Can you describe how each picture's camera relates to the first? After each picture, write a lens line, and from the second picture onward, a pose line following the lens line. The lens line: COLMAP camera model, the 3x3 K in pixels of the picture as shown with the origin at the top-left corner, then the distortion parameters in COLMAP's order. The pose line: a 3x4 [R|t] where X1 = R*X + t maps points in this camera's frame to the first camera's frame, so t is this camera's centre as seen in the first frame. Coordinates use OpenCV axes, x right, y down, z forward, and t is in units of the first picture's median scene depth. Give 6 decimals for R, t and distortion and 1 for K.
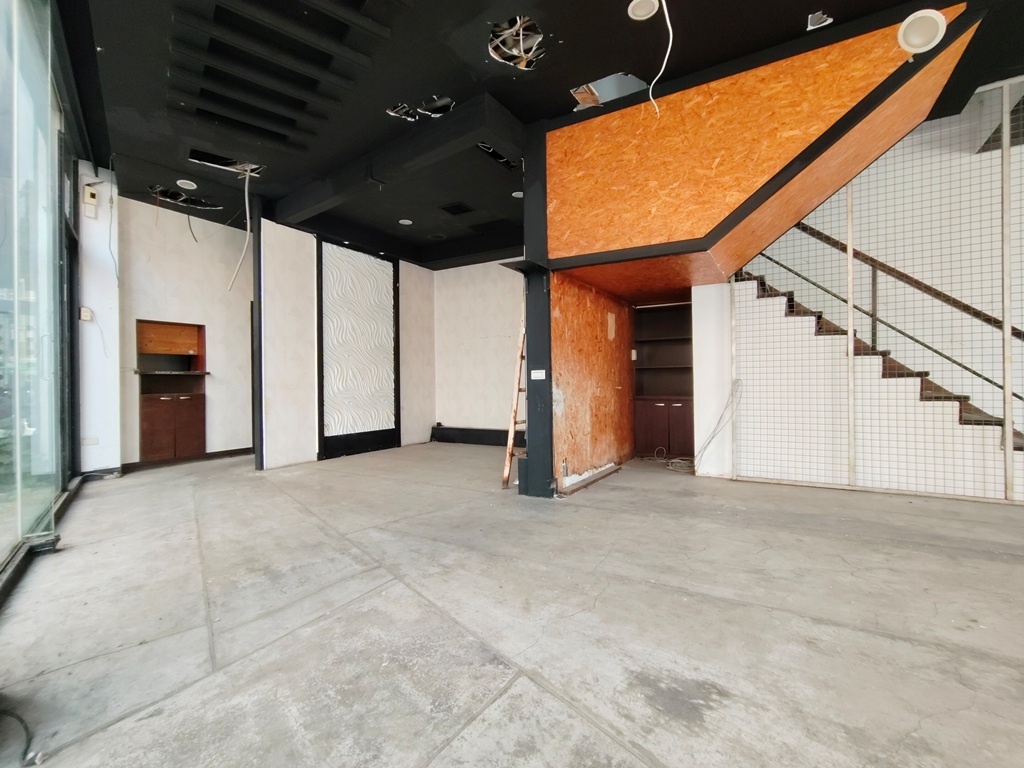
lens RADIAL K [[470.3, 0, 523.1], [0, 470.3, 380.5], [0, 0, 1]] dist [-0.028181, 0.019520]
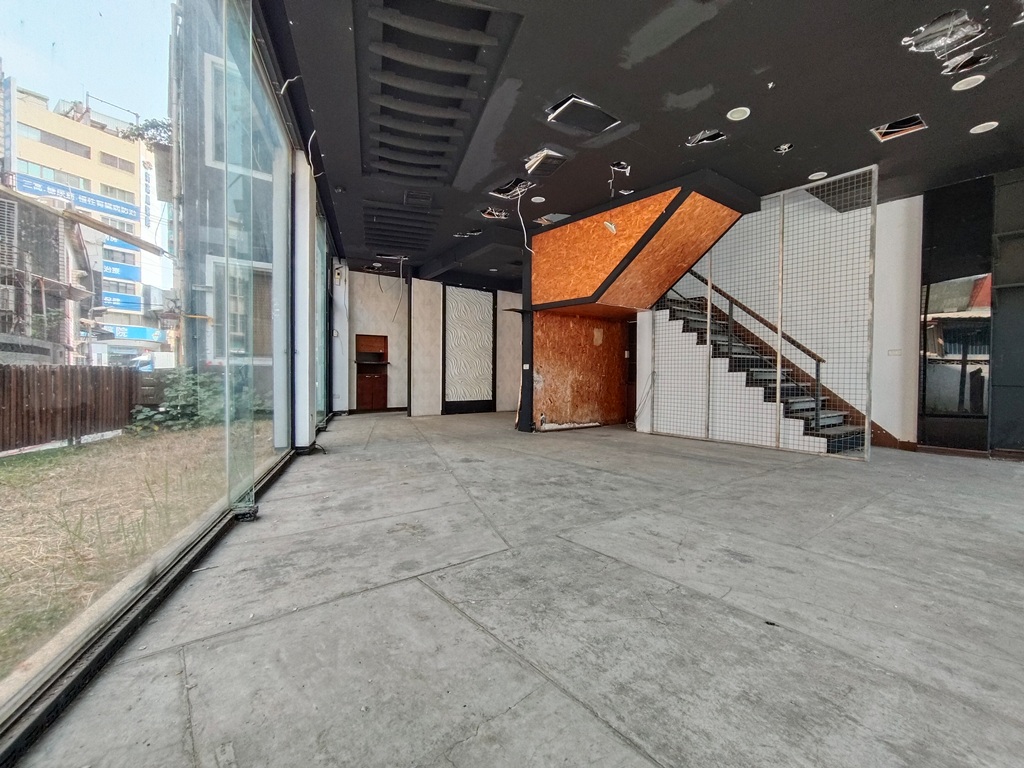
lens RADIAL K [[470.3, 0, 523.1], [0, 470.3, 380.5], [0, 0, 1]] dist [-0.028181, 0.019520]
pose [[0.932801, 0.024935, -0.359527, 0.538892], [-0.016988, 0.999537, 0.025249, -0.003707], [0.359990, -0.017444, 0.932793, -0.585008]]
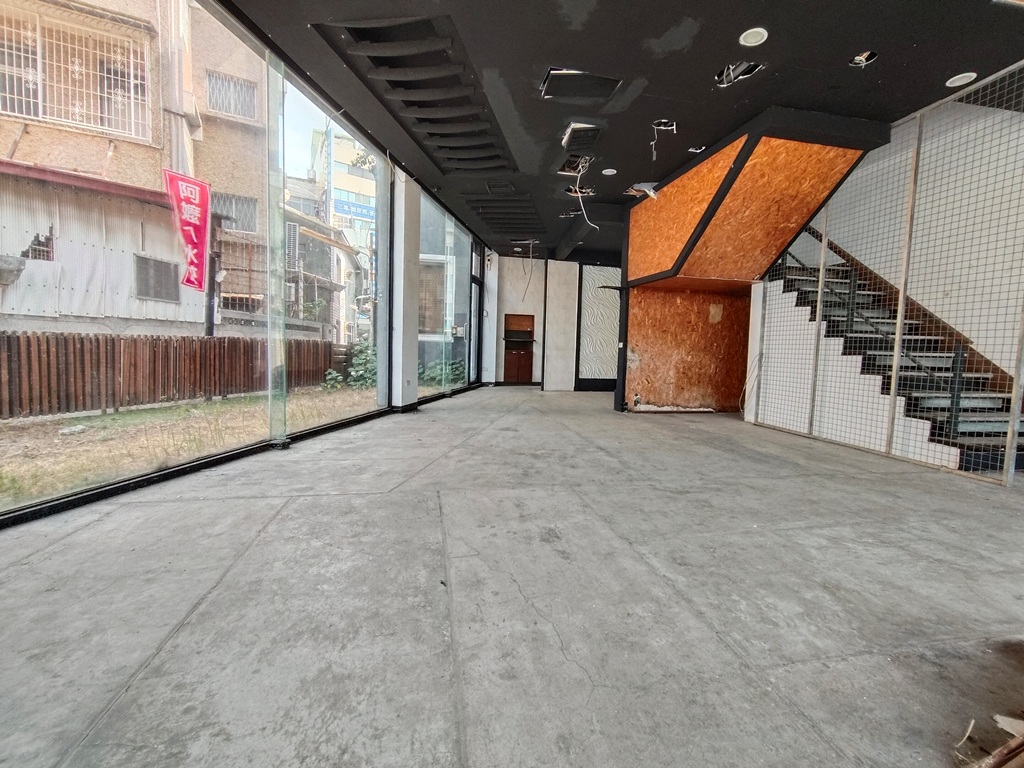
lens RADIAL K [[470.3, 0, 523.1], [0, 470.3, 380.5], [0, 0, 1]] dist [-0.028181, 0.019520]
pose [[0.668840, 0.082947, -0.738764, 0.884289], [-0.034205, 0.996137, 0.080877, -0.007541], [0.742619, -0.028824, 0.669094, -0.397382]]
